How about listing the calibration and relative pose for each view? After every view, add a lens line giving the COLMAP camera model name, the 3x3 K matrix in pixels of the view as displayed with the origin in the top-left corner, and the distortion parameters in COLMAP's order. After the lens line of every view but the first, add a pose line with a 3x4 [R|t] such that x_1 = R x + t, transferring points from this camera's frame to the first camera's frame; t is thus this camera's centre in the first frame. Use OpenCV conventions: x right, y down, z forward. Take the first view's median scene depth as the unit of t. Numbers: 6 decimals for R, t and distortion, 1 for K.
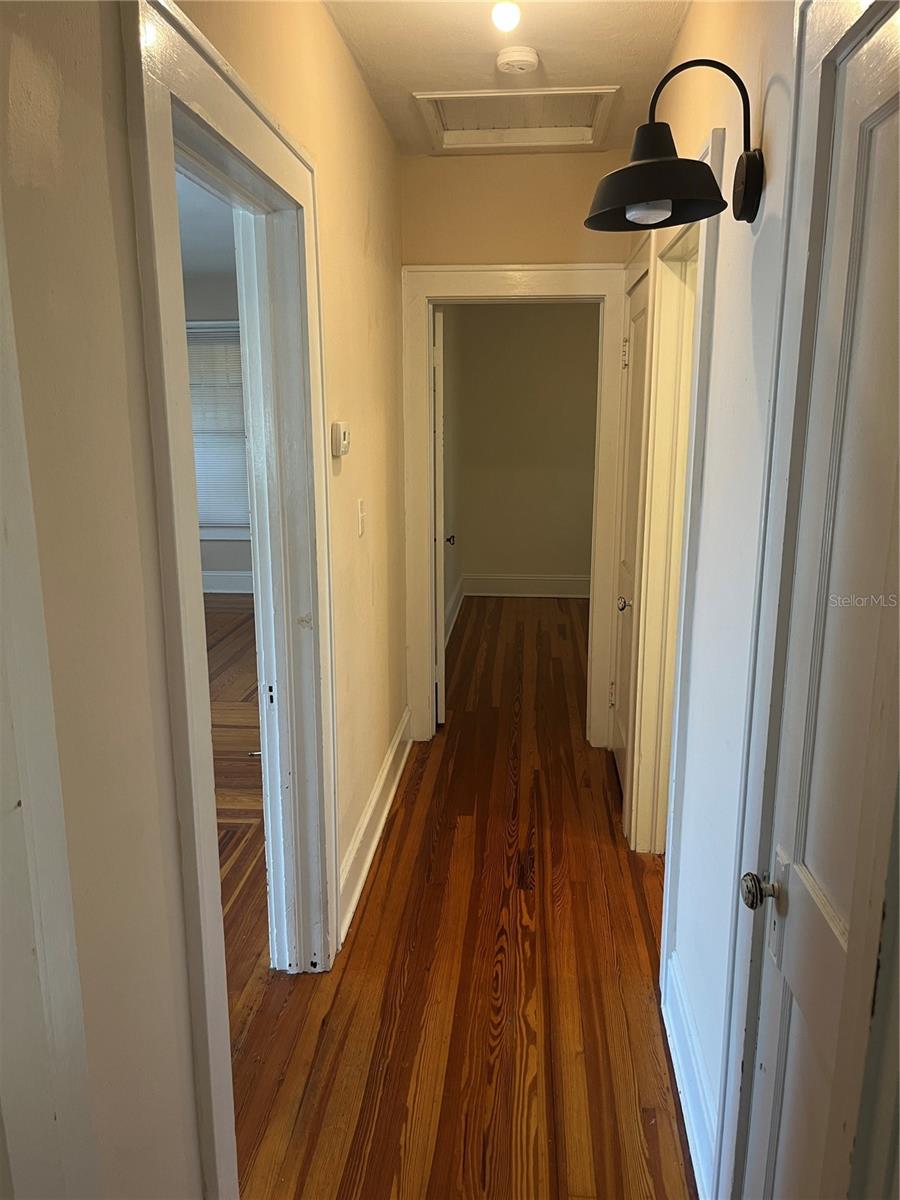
lens RADIAL K [[906.9, 0, 456.6], [0, 906.9, 600.9], [0, 0, 1]] dist [0.049973, -0.074597]
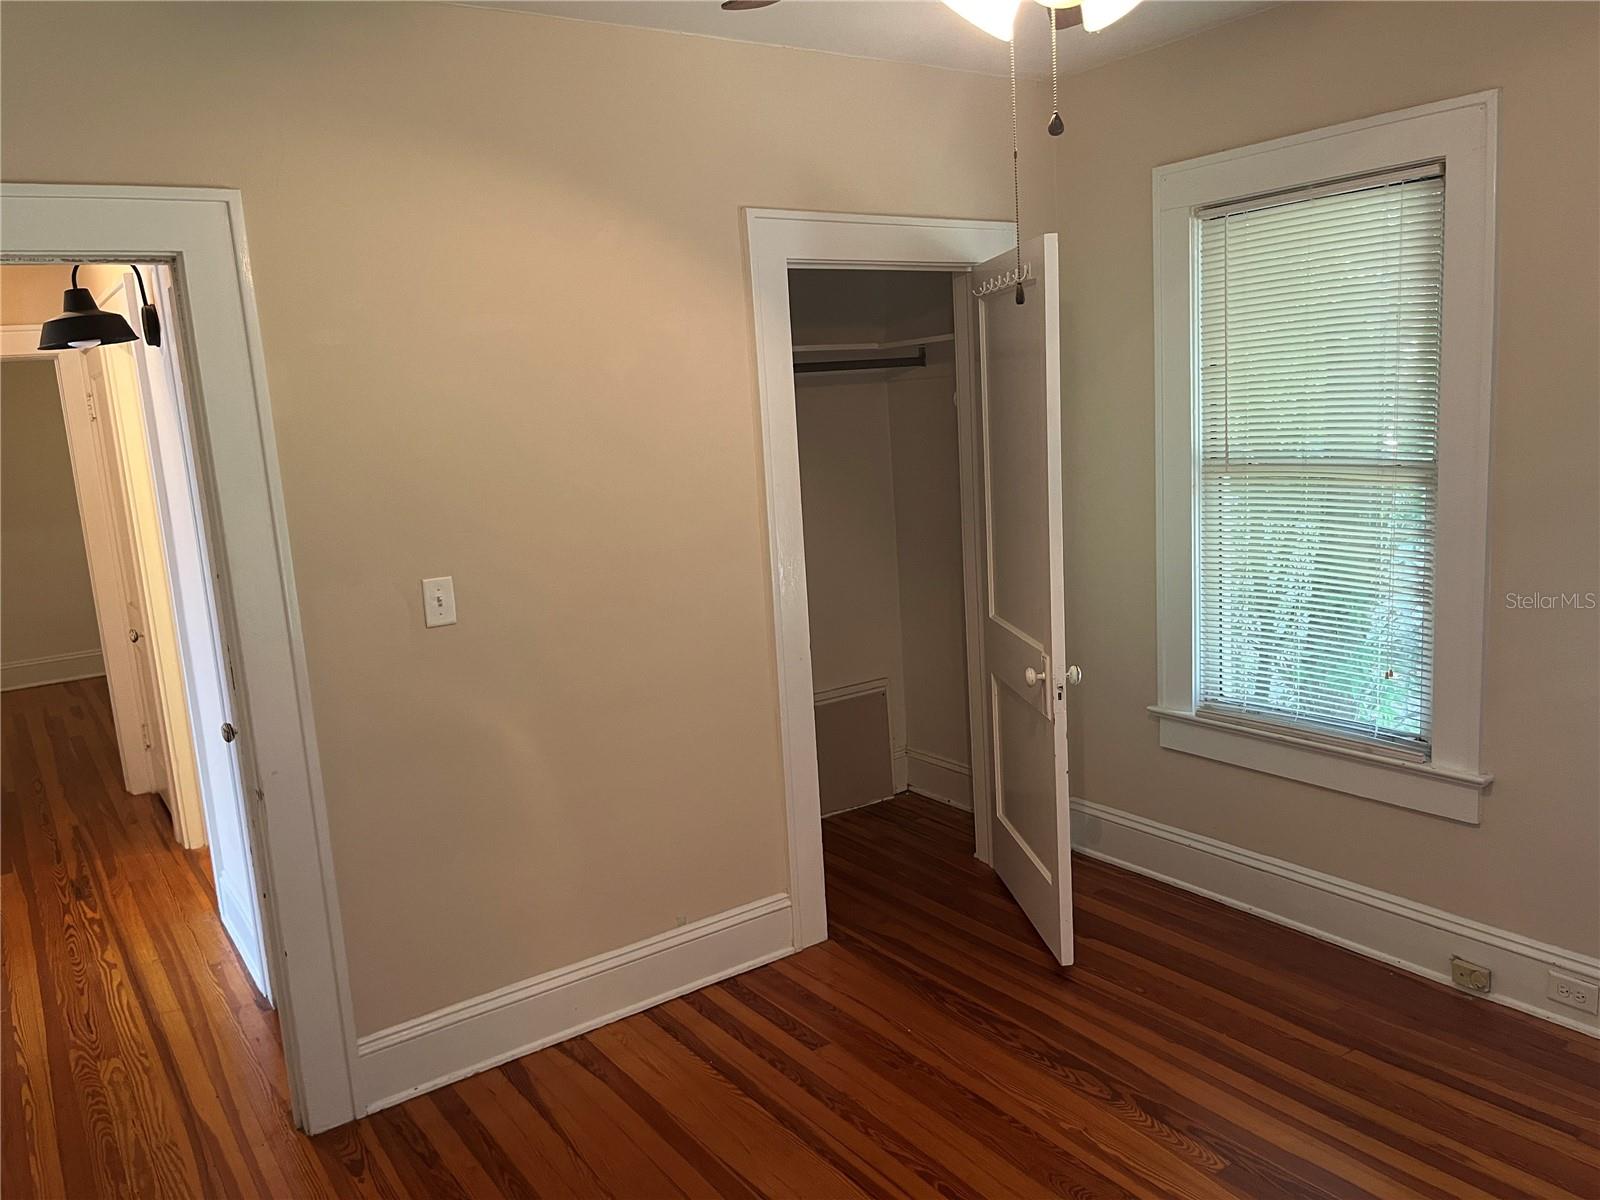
lens RADIAL K [[1209.2, 0, 803.7], [0, 1209.2, 595.0], [0, 0, 1]] dist [0.049973, -0.074597]
pose [[0.769858, -0.159059, 0.618077, -0.110621], [0.199156, 0.979959, 0.004125, 0.127336], [-0.606346, 0.119919, 0.786107, -0.748818]]
